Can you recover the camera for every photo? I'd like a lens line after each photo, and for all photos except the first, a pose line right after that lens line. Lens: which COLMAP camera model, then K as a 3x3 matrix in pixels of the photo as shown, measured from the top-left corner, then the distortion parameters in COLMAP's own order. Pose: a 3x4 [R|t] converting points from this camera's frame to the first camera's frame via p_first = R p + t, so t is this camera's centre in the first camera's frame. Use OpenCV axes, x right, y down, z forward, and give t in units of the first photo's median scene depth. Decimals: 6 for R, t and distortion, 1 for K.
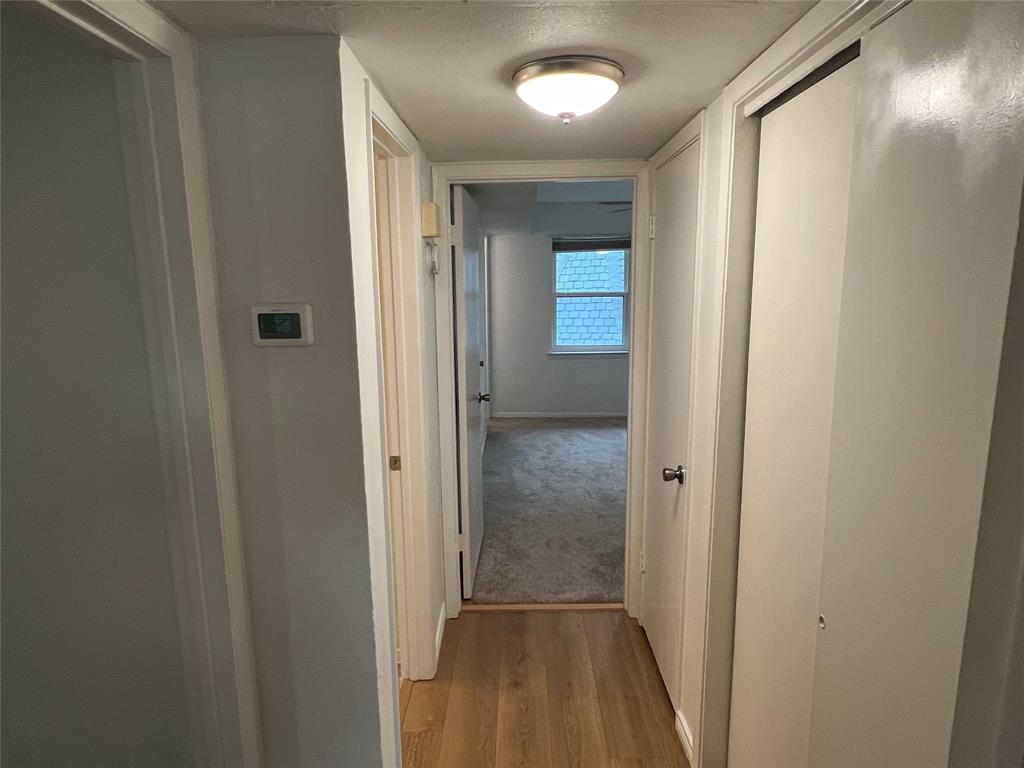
lens RADIAL K [[617.3, 0, 512.0], [0, 617.3, 384.0], [0, 0, 1]] dist [-0.001172, -0.000138]
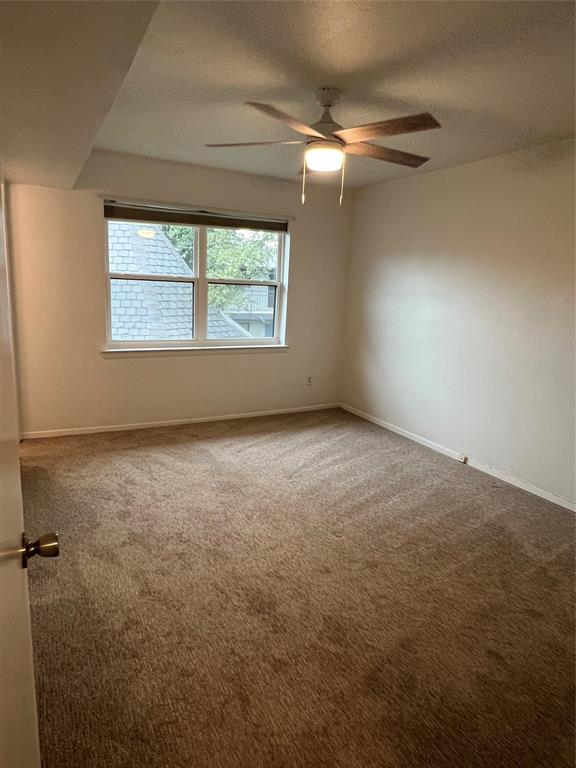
lens RADIAL K [[463.0, 0, 288.0], [0, 463.0, 384.0], [0, 0, 1]] dist [-0.001172, -0.000138]
pose [[0.872094, -0.043549, 0.487396, -0.025338], [0.017203, 0.998145, 0.058402, -0.041100], [-0.489035, -0.042548, 0.871226, 0.401390]]
